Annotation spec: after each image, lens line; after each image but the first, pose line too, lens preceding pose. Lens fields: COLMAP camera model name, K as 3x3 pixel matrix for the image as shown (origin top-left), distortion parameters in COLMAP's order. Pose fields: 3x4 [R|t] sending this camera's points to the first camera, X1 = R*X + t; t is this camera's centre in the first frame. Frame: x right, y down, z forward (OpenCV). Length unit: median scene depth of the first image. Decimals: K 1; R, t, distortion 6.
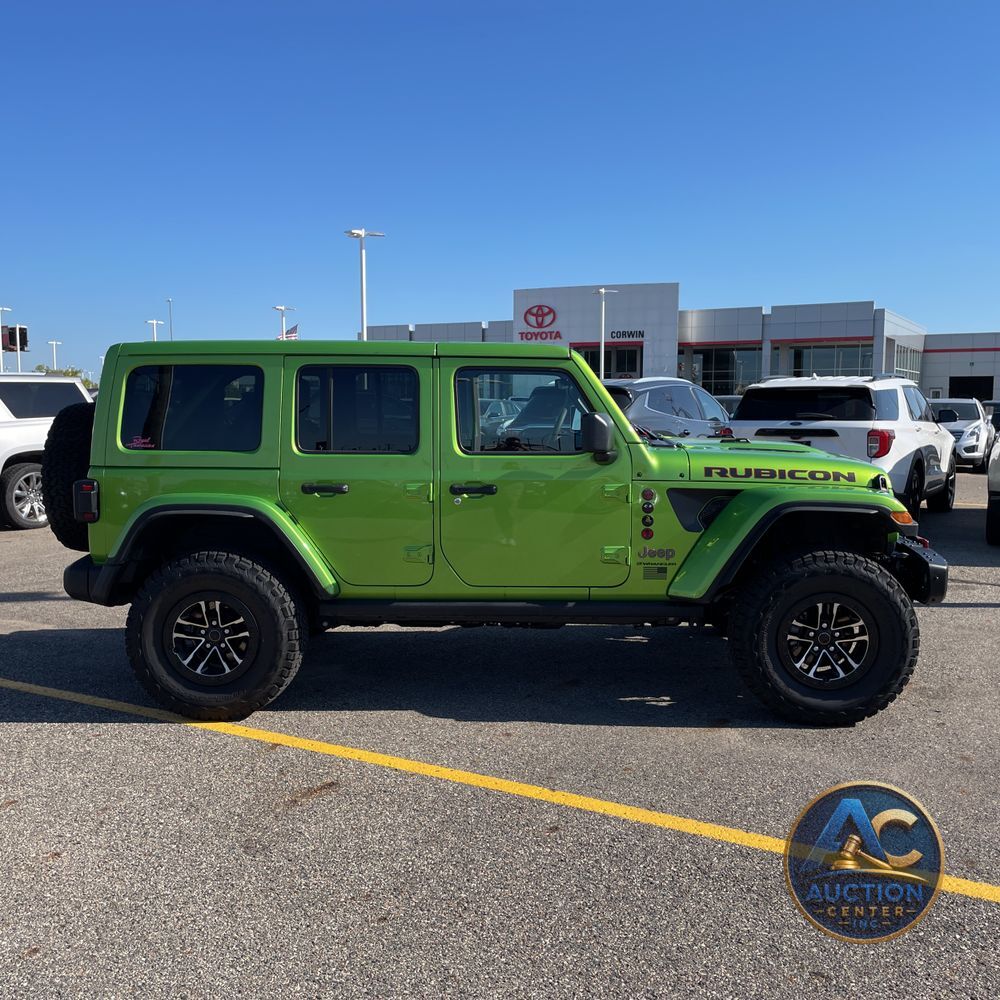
lens RADIAL K [[1013.5, 0, 498.2], [0, 1013.5, 499.5], [0, 0, 1]] dist [0.039889, 0.000000]
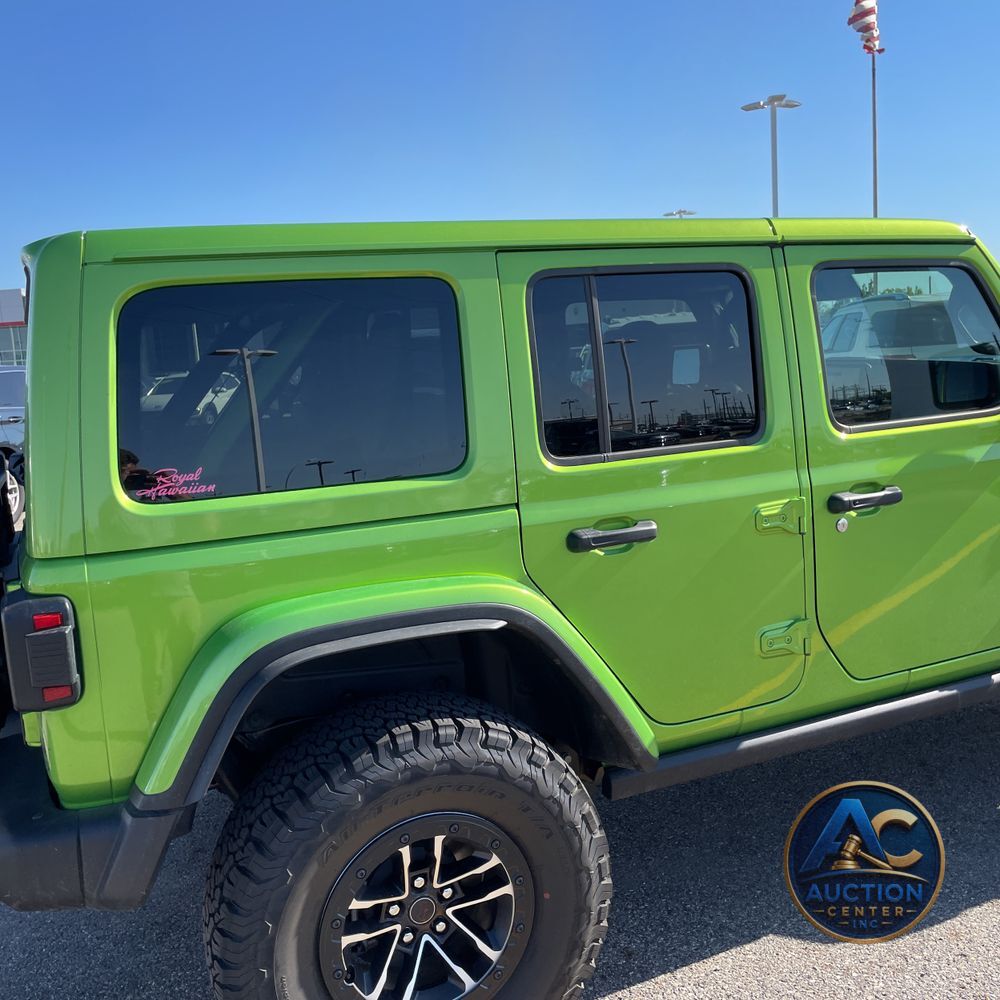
lens RADIAL K [[1013.5, 0, 499.9], [0, 1013.5, 492.8], [0, 0, 1]] dist [0.039889, 0.000000]
pose [[0.901282, -0.120514, 0.416133, -0.409357], [0.109983, 0.992711, 0.049287, -0.058884], [-0.419039, 0.001346, 0.907967, 0.599971]]
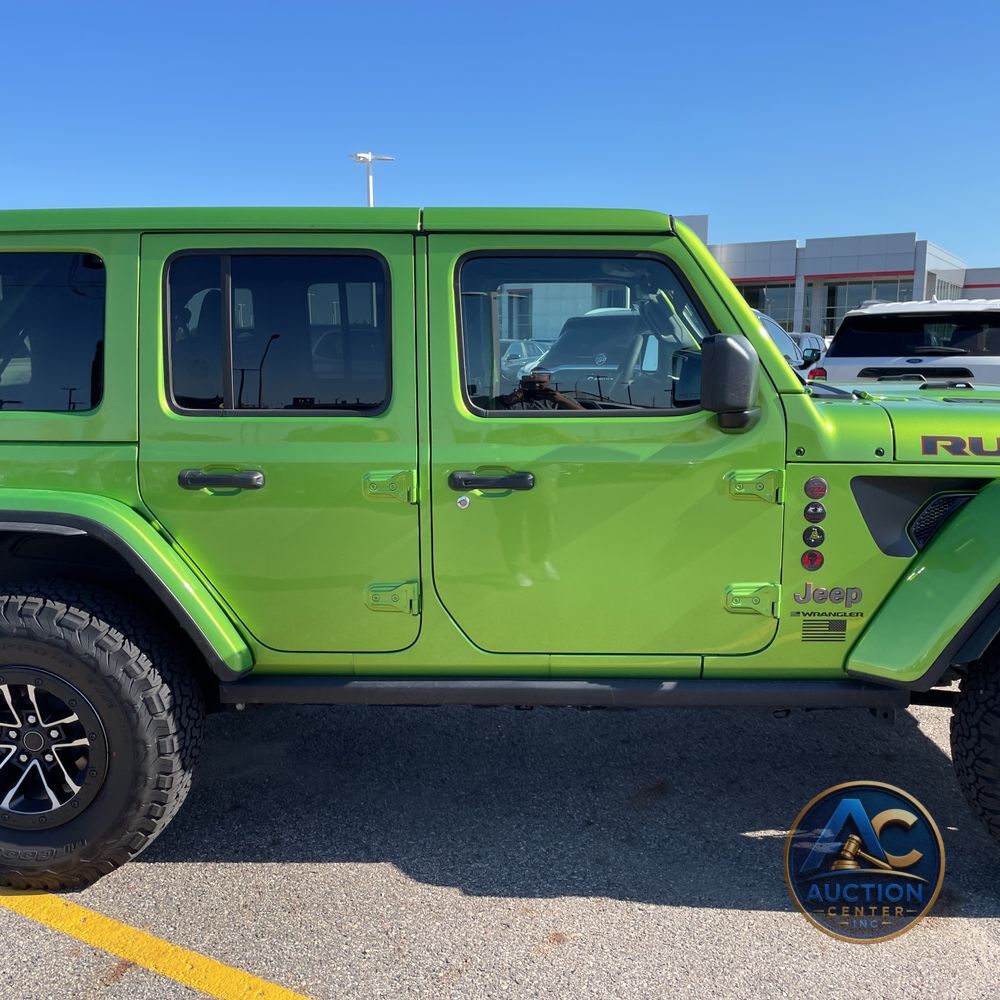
lens RADIAL K [[1013.5, 0, 496.8], [0, 1013.5, 519.6], [0, 0, 1]] dist [0.039889, 0.000000]
pose [[0.999794, -0.003705, -0.019933, -0.010969], [0.005170, 0.997246, 0.073981, -0.029092], [0.019604, -0.074068, 0.997060, 0.453569]]
